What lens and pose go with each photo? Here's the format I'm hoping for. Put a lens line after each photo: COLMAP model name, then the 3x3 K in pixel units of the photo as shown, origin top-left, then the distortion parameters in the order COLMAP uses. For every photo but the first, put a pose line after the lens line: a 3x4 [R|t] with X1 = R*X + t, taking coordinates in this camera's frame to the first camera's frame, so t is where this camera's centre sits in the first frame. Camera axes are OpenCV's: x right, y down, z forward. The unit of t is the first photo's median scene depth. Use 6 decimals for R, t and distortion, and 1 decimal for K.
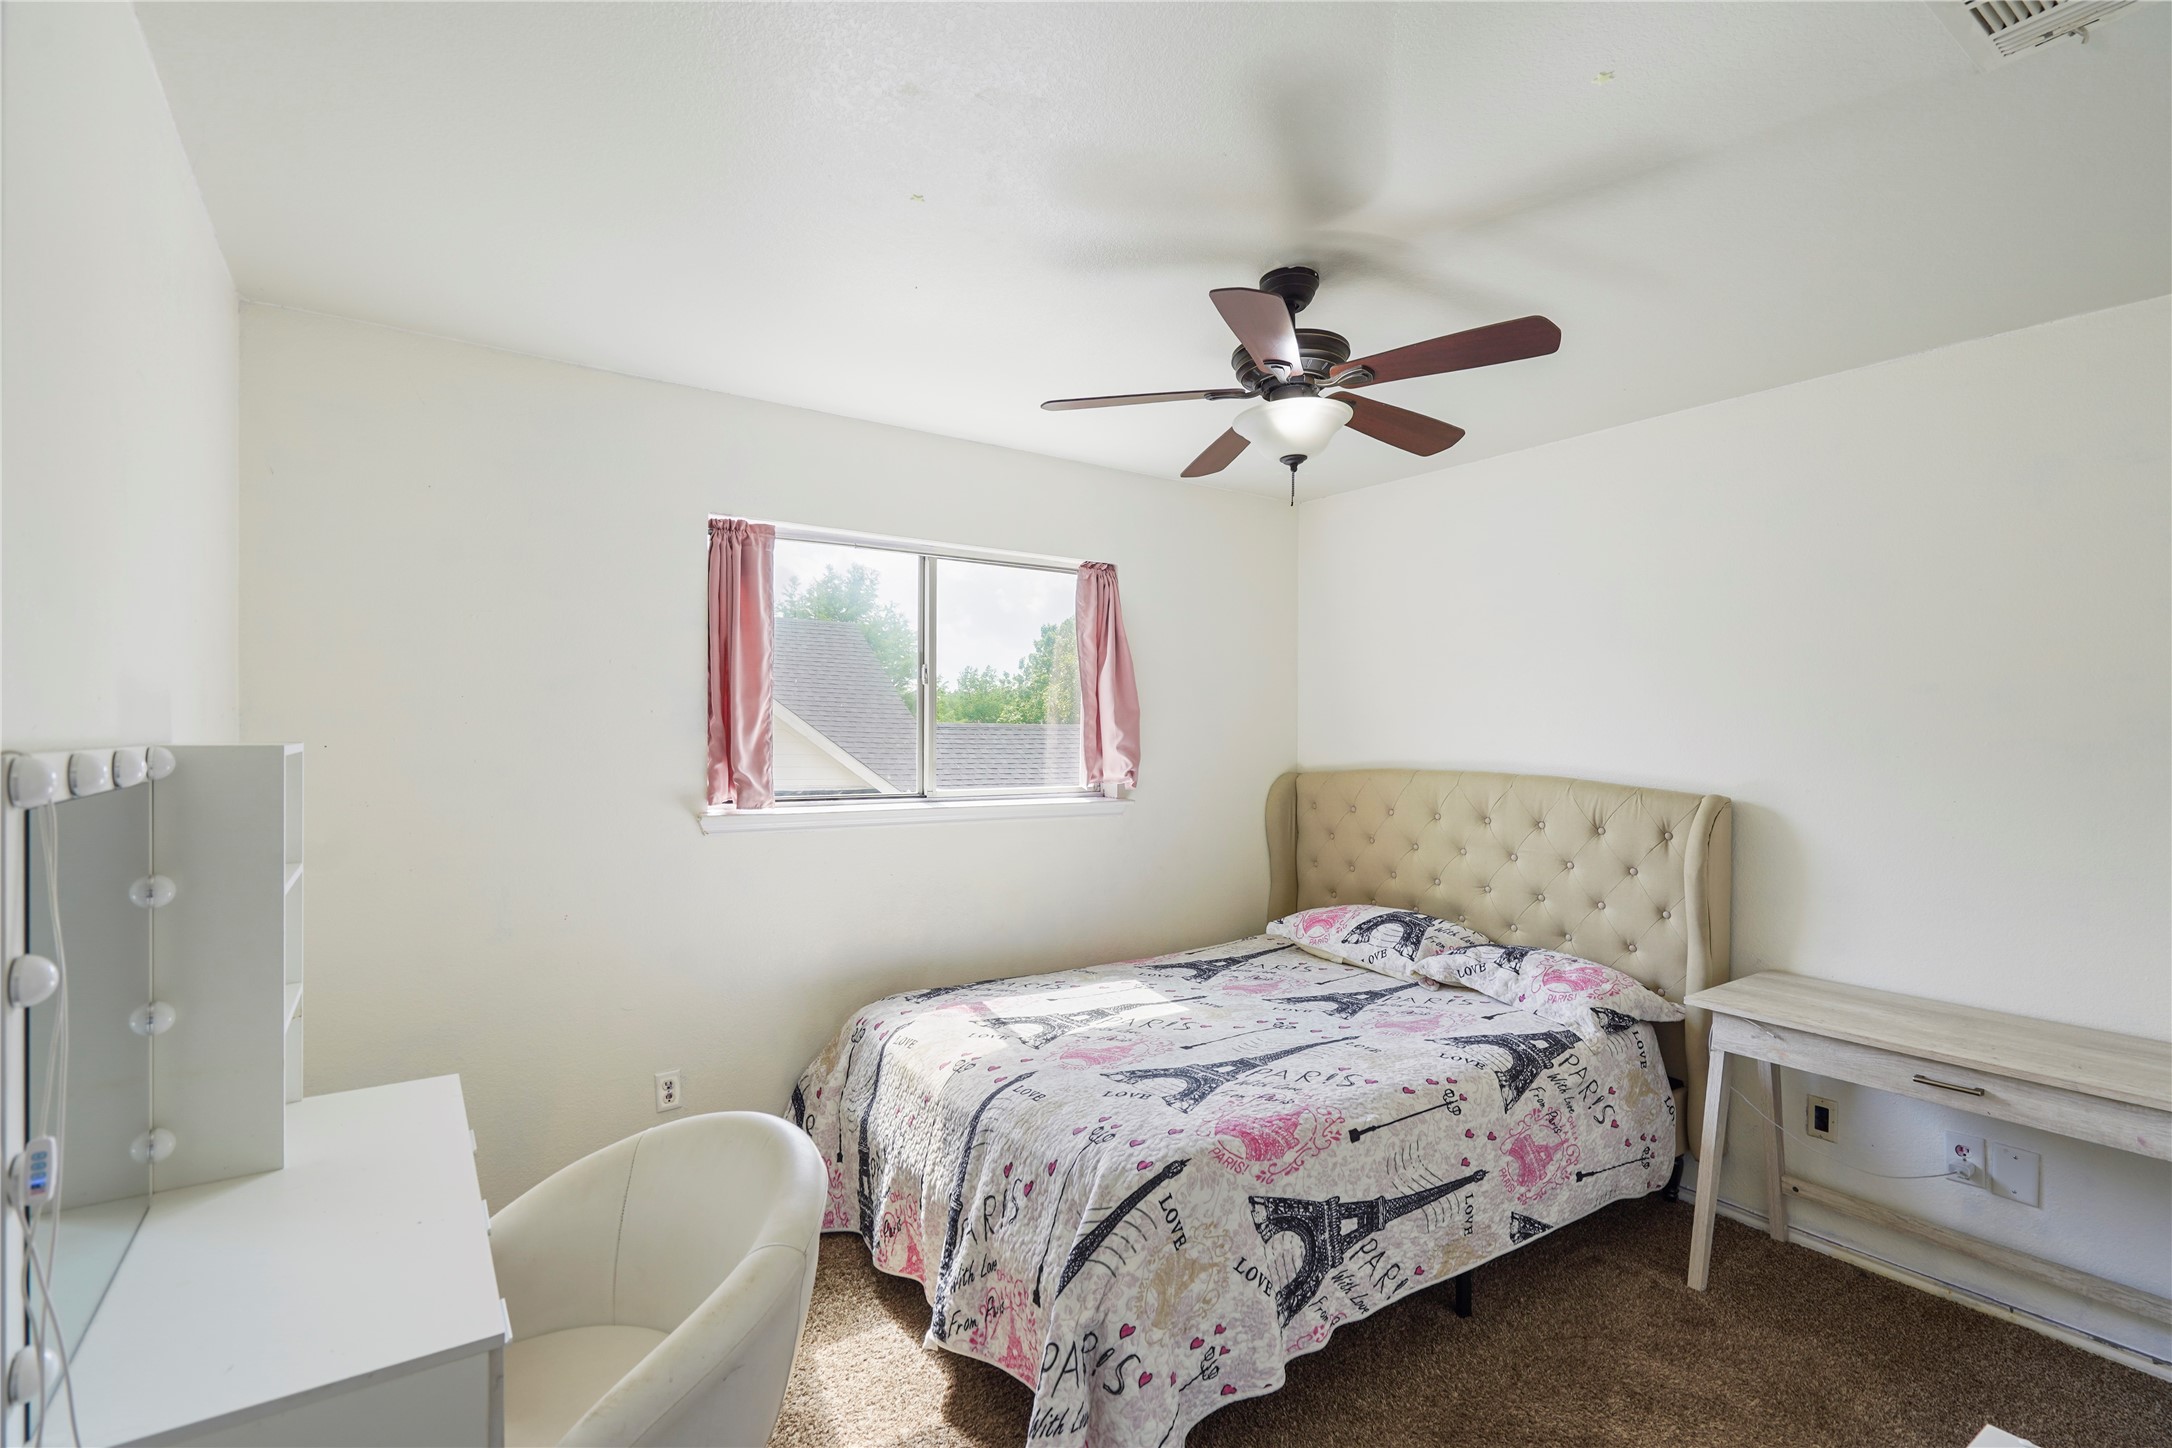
lens RADIAL K [[988.3, 0, 1073.3], [0, 988.3, 735.7], [0, 0, 1]] dist [-0.014227, 0.001646]
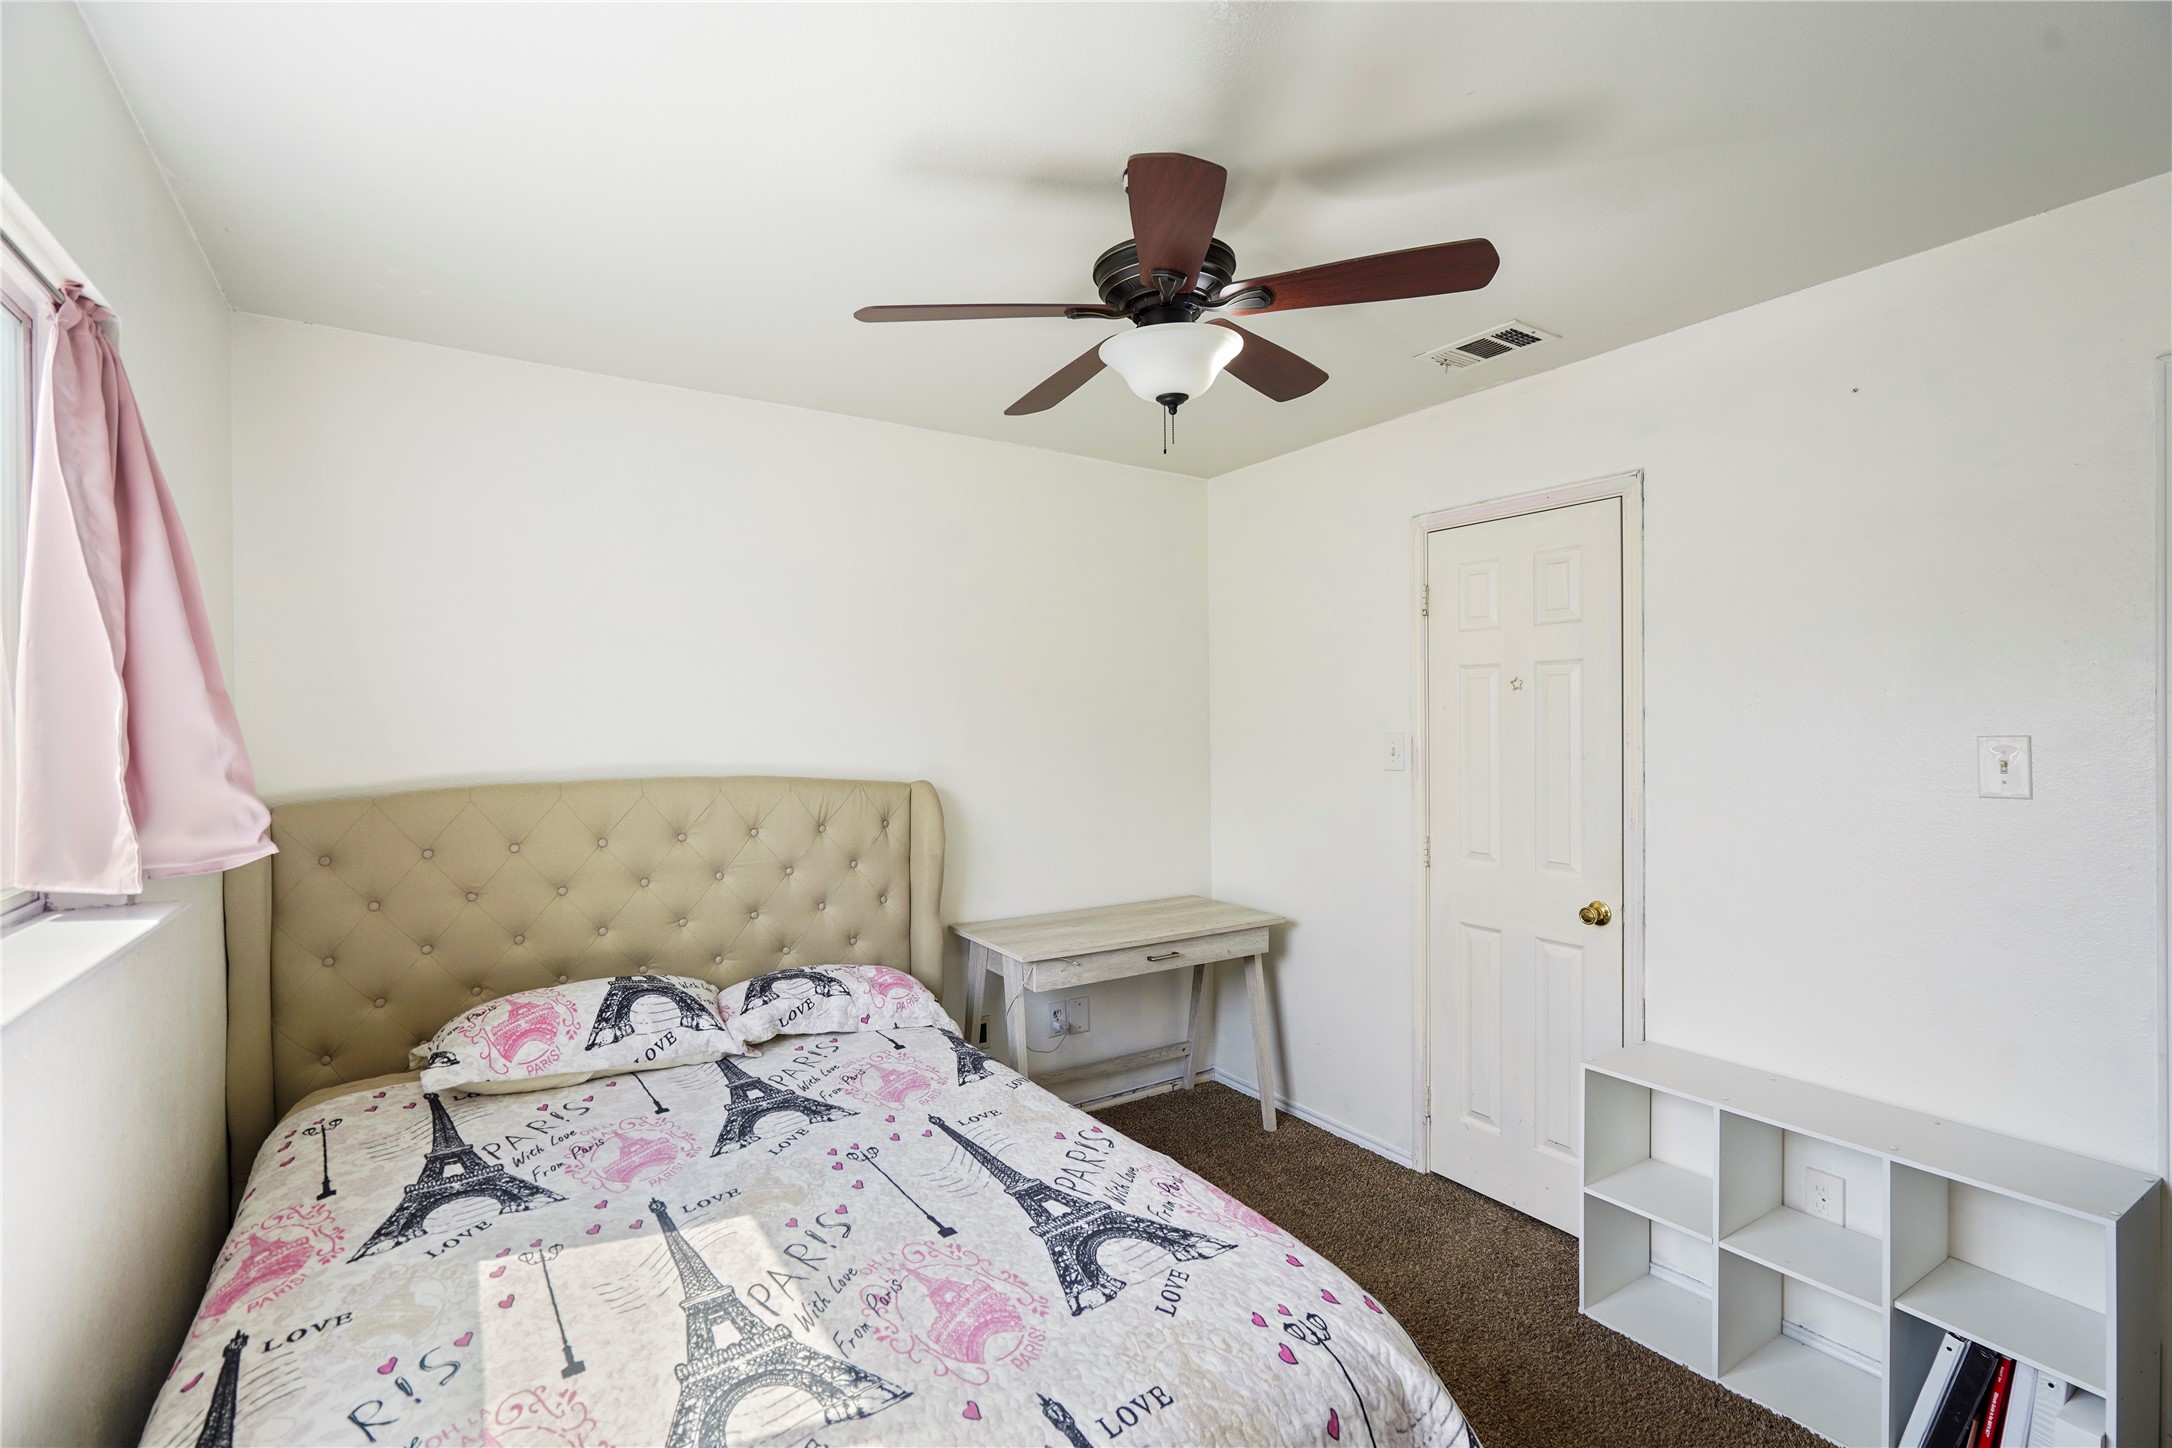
lens RADIAL K [[988.3, 0, 1074.5], [0, 988.3, 706.2], [0, 0, 1]] dist [-0.014227, 0.001646]
pose [[0.022152, 0.008681, 0.999717, -0.456996], [0.013071, 0.999874, -0.008972, -0.009422], [-0.999669, 0.013266, 0.022036, 0.807702]]
